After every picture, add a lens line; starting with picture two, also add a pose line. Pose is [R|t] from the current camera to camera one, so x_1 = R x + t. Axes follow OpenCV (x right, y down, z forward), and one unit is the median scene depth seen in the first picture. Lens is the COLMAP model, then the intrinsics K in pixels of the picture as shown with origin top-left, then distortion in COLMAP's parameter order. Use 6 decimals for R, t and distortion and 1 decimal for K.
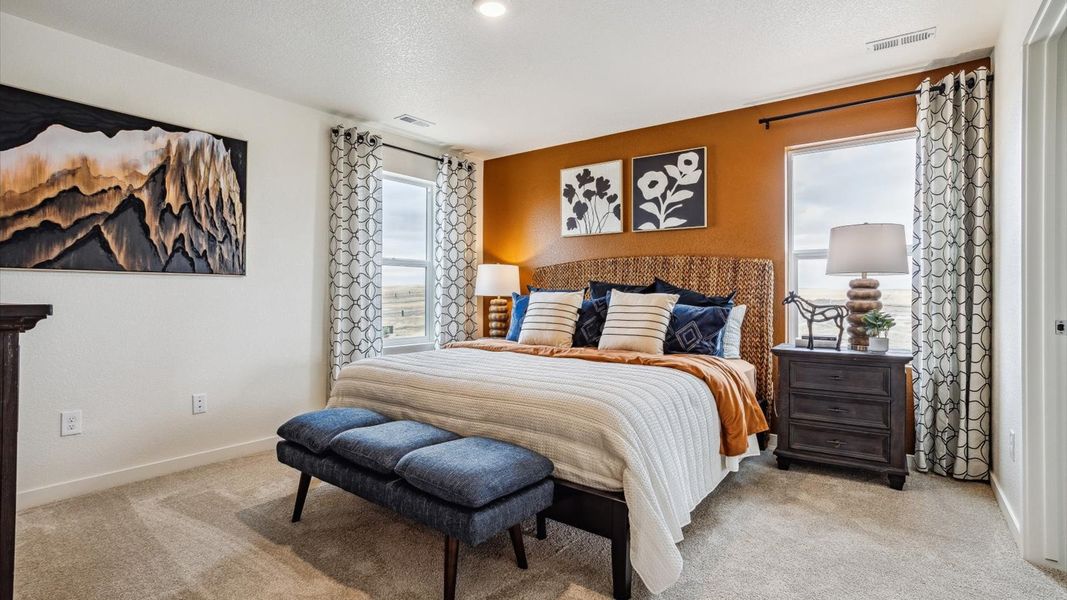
lens RADIAL K [[508.6, 0, 533.5], [0, 508.6, 300.0], [0, 0, 1]] dist [0.001606, 0.000673]
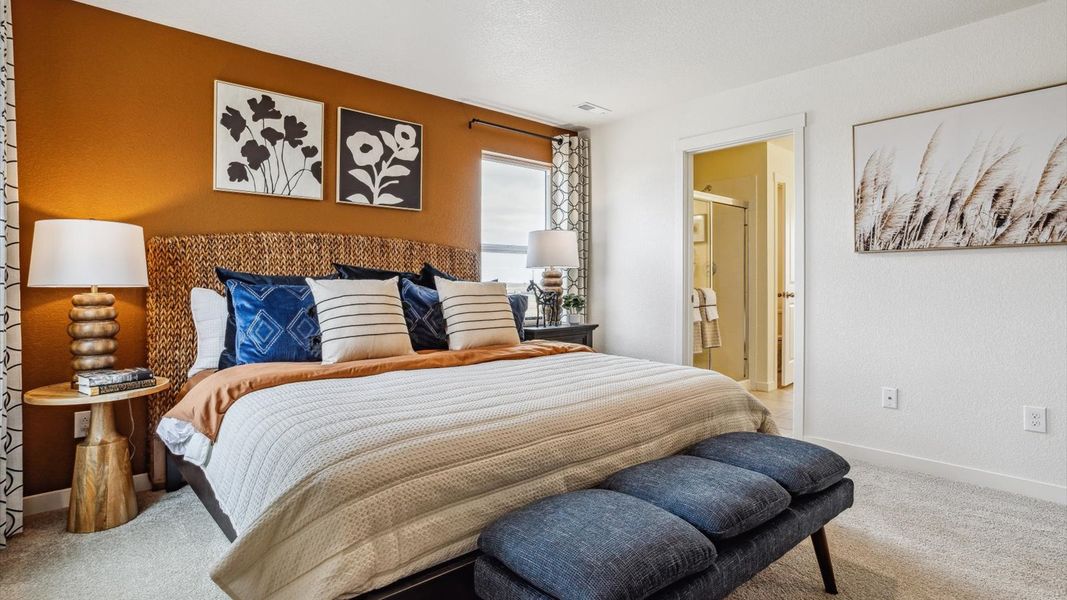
lens RADIAL K [[560.3, 0, 529.9], [0, 560.3, 280.2], [0, 0, 1]] dist [-0.004579, 0.000033]
pose [[0.223603, -0.001932, 0.974678, -0.581411], [0.007710, 0.999970, 0.000213, -0.013391], [-0.974650, 0.007467, 0.223611, 0.539087]]
